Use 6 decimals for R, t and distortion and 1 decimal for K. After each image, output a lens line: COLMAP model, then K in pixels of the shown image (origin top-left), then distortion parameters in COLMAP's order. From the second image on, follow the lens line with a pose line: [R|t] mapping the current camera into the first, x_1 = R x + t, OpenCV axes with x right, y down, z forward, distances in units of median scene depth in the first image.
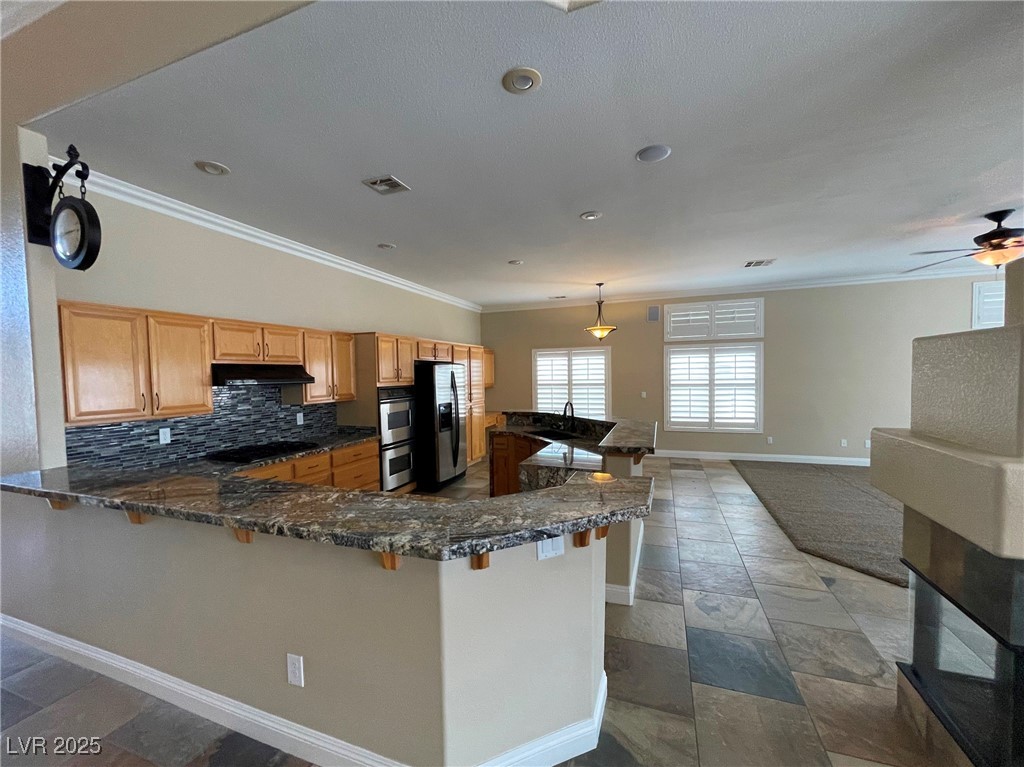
lens RADIAL K [[420.0, 0, 504.6], [0, 420.0, 392.4], [0, 0, 1]] dist [0.000380, 0.000031]
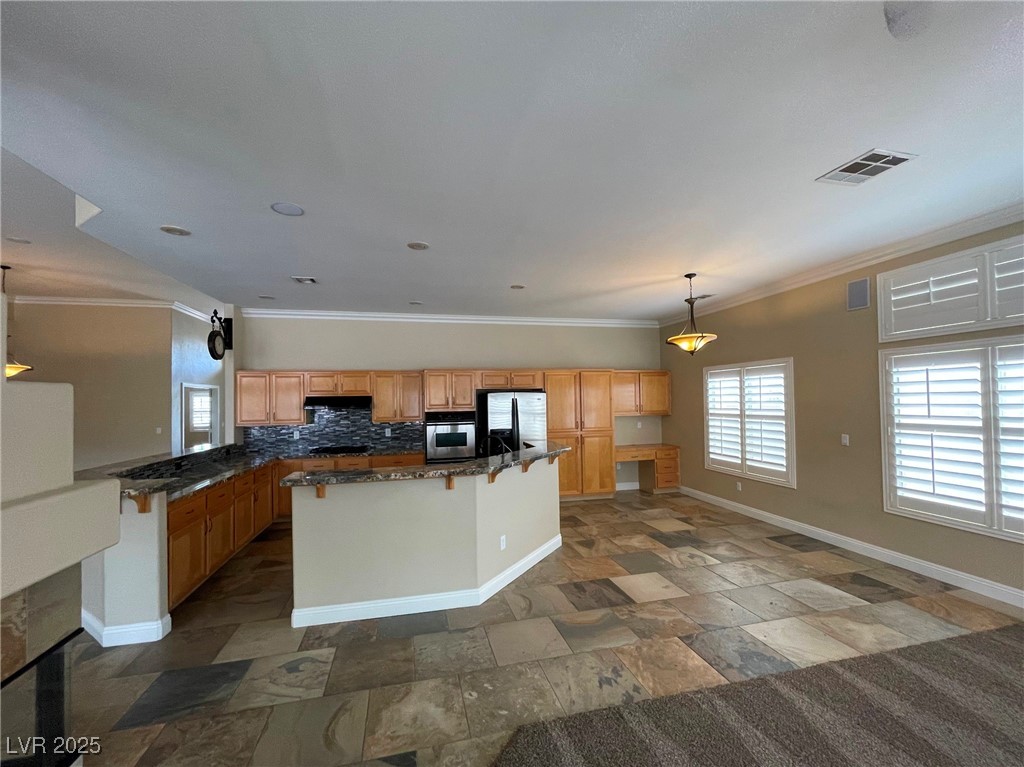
lens RADIAL K [[420.0, 0, 504.6], [0, 420.0, 392.4], [0, 0, 1]] dist [0.000380, 0.000031]
pose [[0.556571, -0.005637, -0.830781, 0.638225], [-0.031403, 0.999120, -0.027817, -0.032267], [0.830206, 0.041572, 0.555904, 0.357585]]
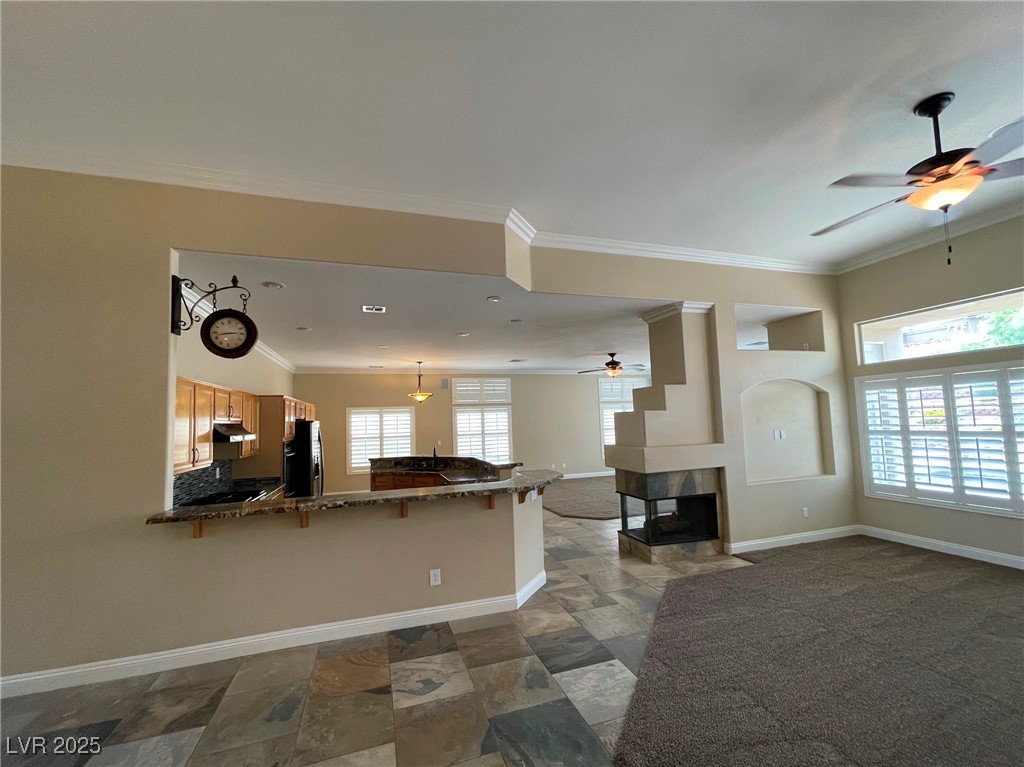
lens RADIAL K [[417.2, 0, 505.3], [0, 417.2, 393.5], [0, 0, 1]] dist [0.001554, -0.000230]
pose [[0.785950, 0.034070, 0.617351, -0.389200], [0.044854, 0.992708, -0.111889, 0.008504], [-0.616661, 0.115630, 0.778691, -0.220244]]
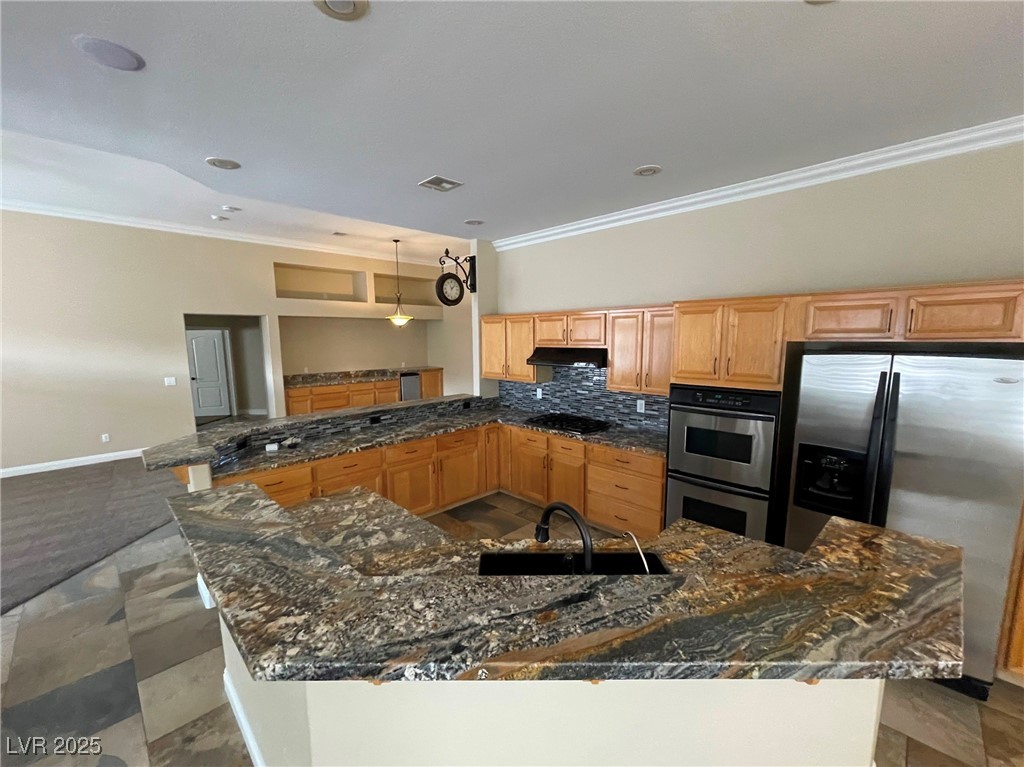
lens RADIAL K [[417.2, 0, 505.3], [0, 417.2, 393.5], [0, 0, 1]] dist [0.001554, -0.000230]
pose [[-0.412178, 0.148045, -0.898995, 0.303160], [-0.023566, 0.984648, 0.172955, -0.077731], [0.910799, 0.092474, -0.402361, 0.745942]]
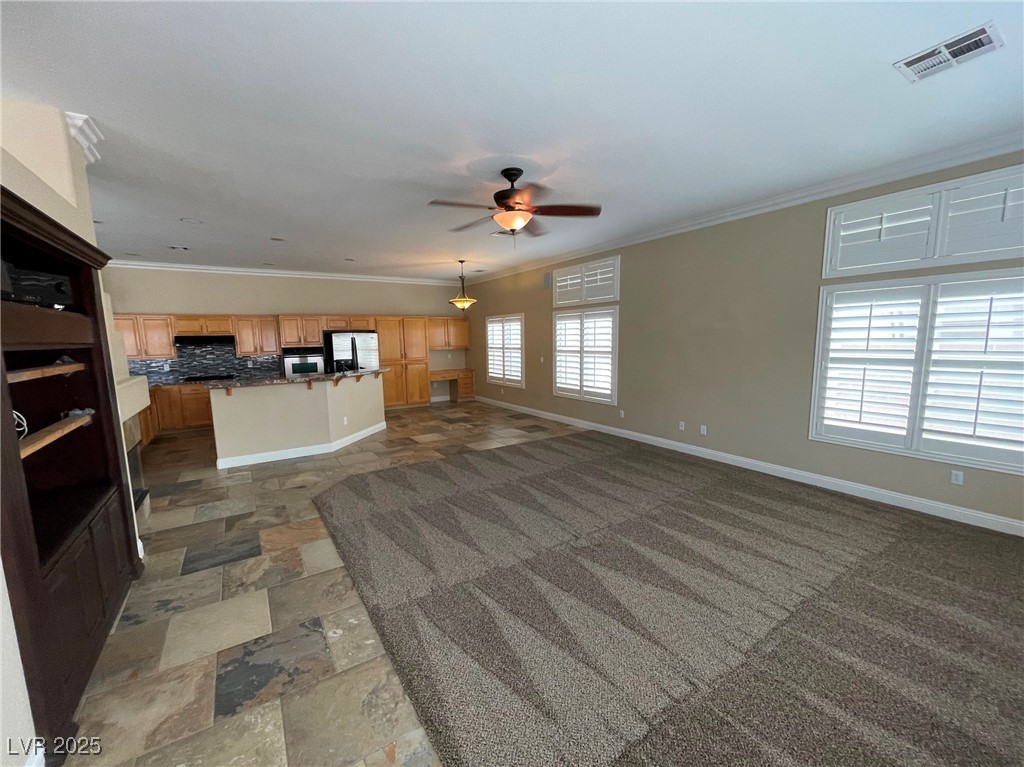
lens RADIAL K [[417.2, 0, 505.3], [0, 417.2, 393.5], [0, 0, 1]] dist [0.001554, -0.000230]
pose [[0.801684, 0.086407, -0.591471, 1.028751], [-0.024535, 0.993420, 0.111871, -0.028509], [0.597245, -0.075174, 0.798528, 0.132452]]
